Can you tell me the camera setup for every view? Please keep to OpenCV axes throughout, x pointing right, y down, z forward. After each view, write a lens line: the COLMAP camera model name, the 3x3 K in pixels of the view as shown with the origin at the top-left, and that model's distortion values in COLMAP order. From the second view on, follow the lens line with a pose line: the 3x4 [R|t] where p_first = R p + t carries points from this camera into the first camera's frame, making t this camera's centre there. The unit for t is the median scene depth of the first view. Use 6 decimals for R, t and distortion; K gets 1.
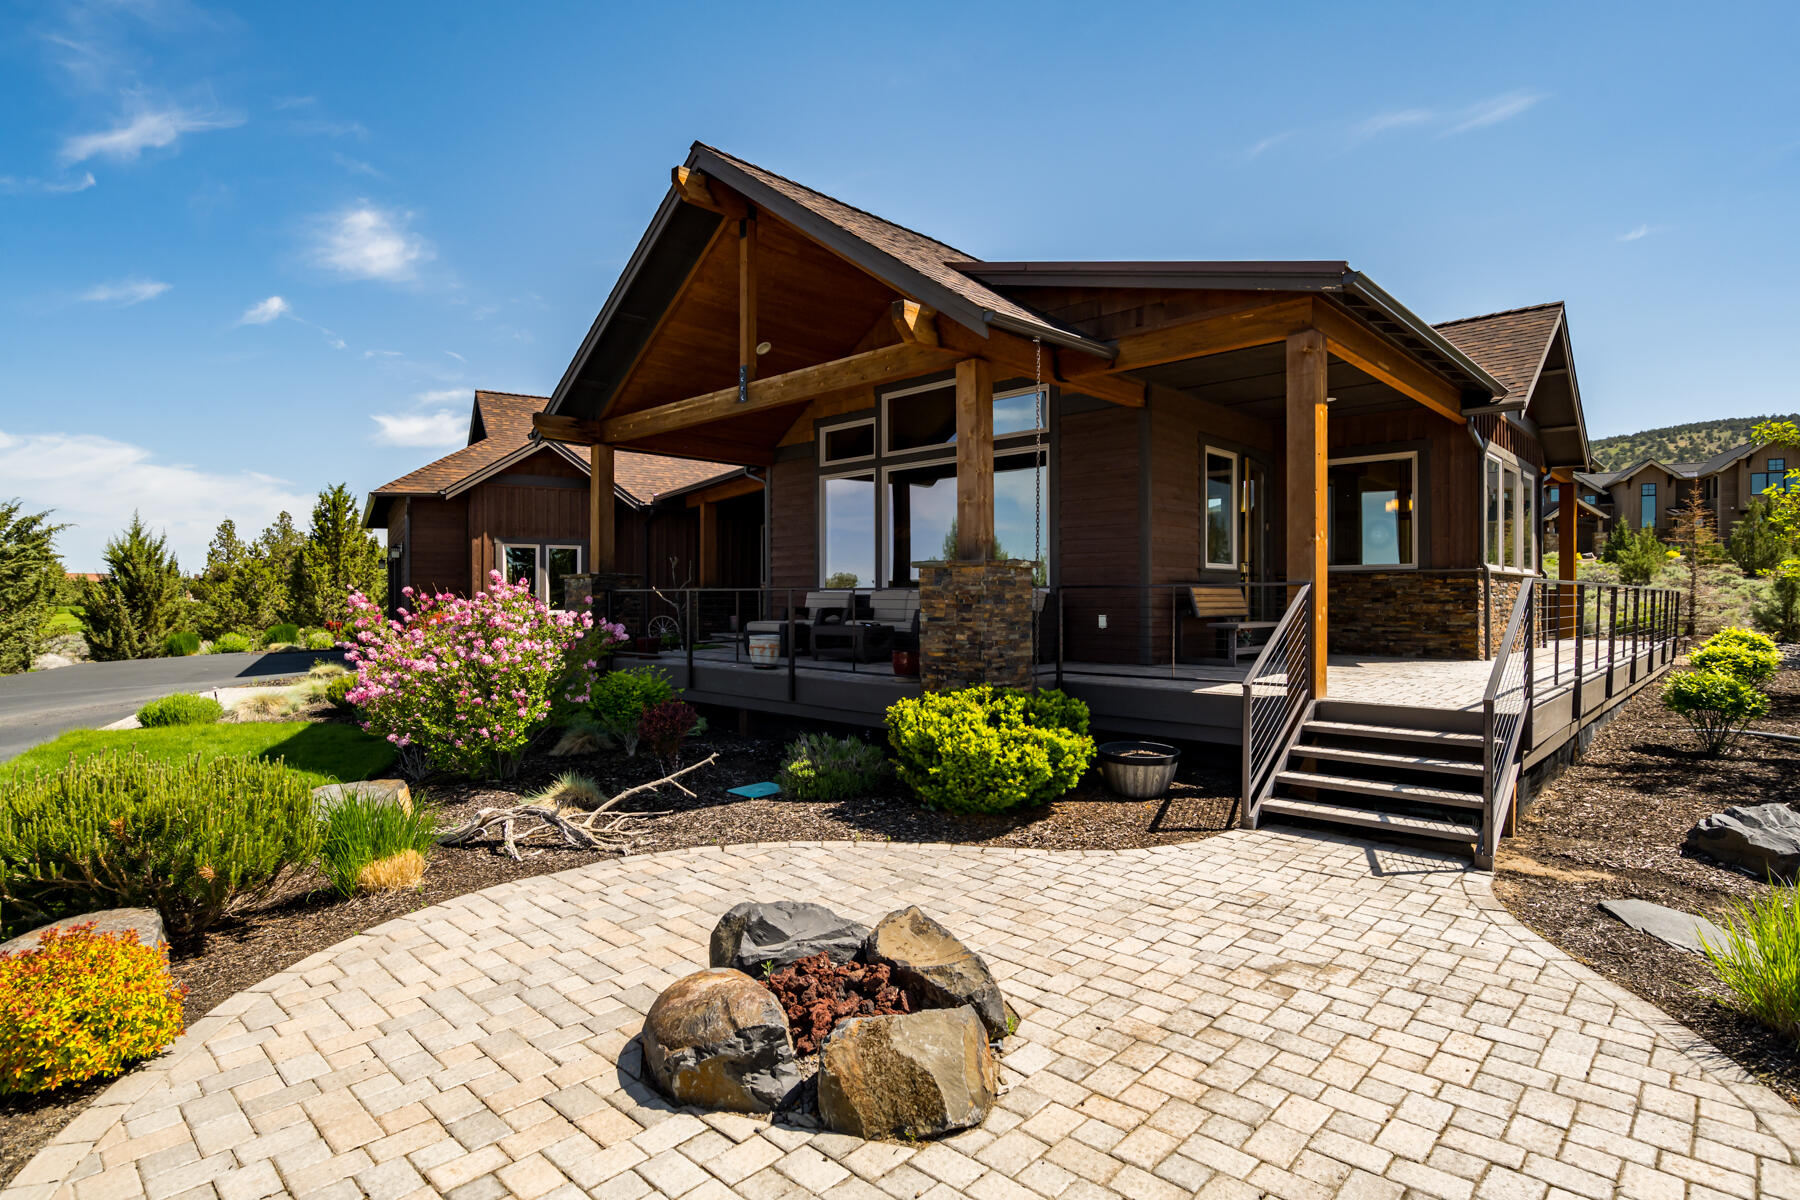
lens RADIAL K [[918.8, 0, 890.8], [0, 918.8, 602.7], [0, 0, 1]] dist [-0.020195, 0.000344]
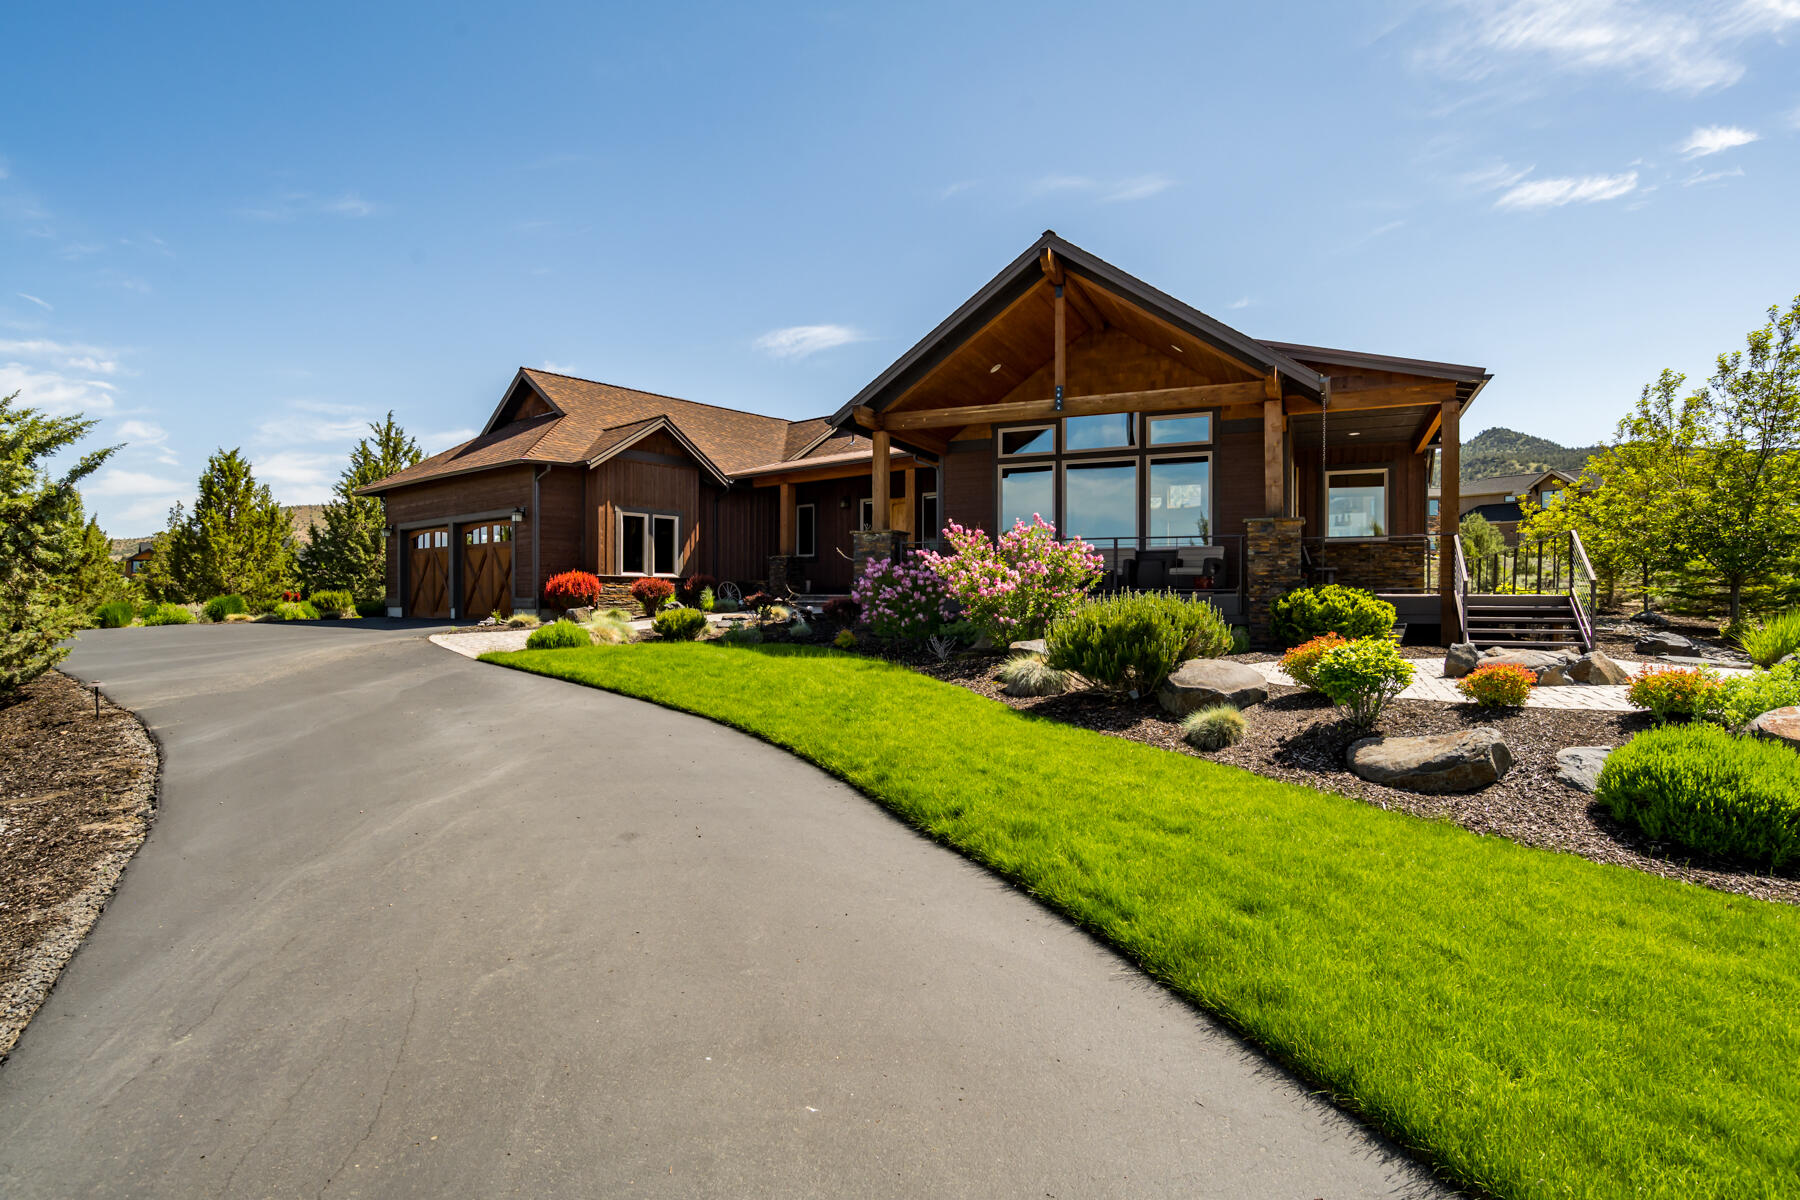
lens RADIAL K [[908.9, 0, 896.3], [0, 908.9, 603.9], [0, 0, 1]] dist [-0.009417, 0.006163]
pose [[0.946528, 0.004025, 0.322595, -0.789252], [-0.003967, 0.999992, -0.000837, 0.081758], [-0.322596, -0.000488, 0.946537, -0.256450]]
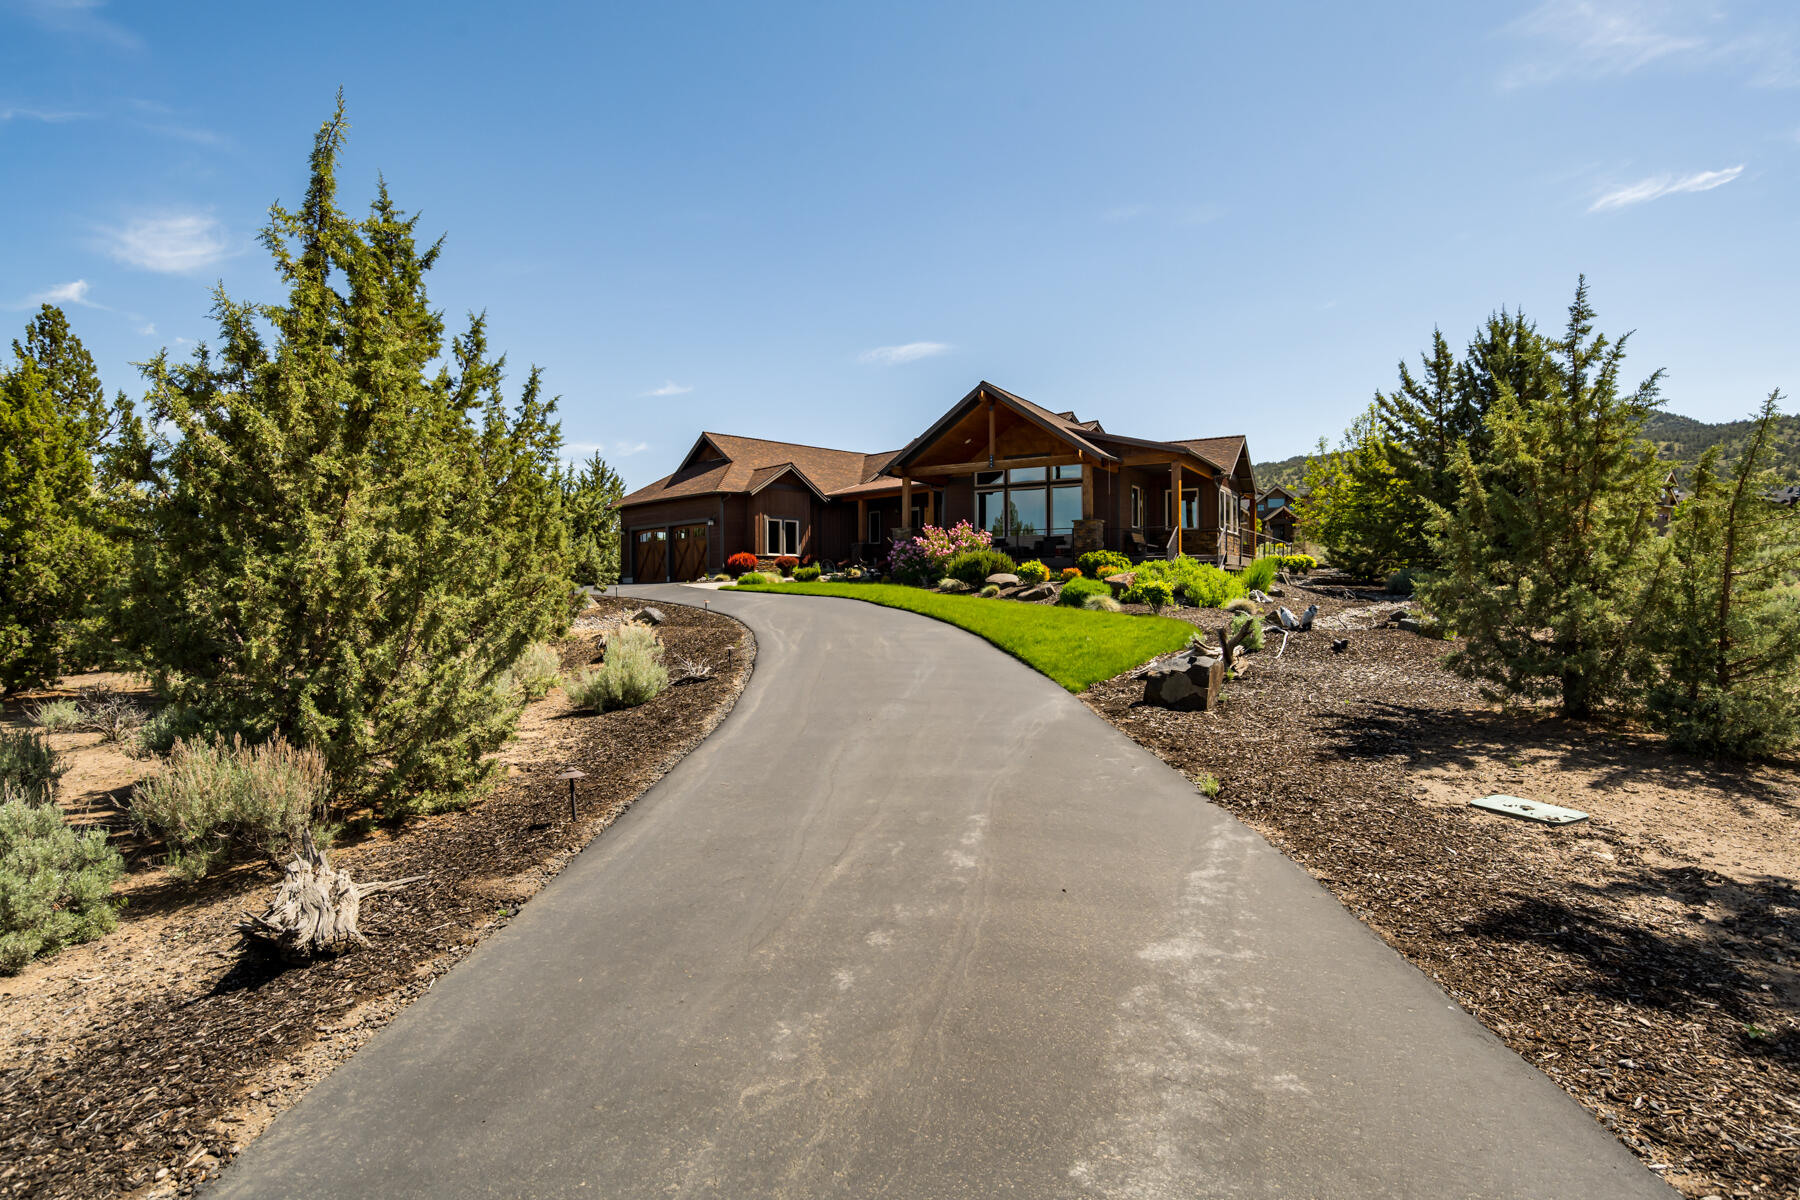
lens RADIAL K [[918.8, 0, 890.8], [0, 918.8, 602.7], [0, 0, 1]] dist [-0.020195, 0.000344]
pose [[0.975152, -0.003832, 0.221505, -1.022342], [0.002861, 0.999985, 0.004704, 0.180836], [-0.221519, -0.003953, 0.975148, -1.624393]]
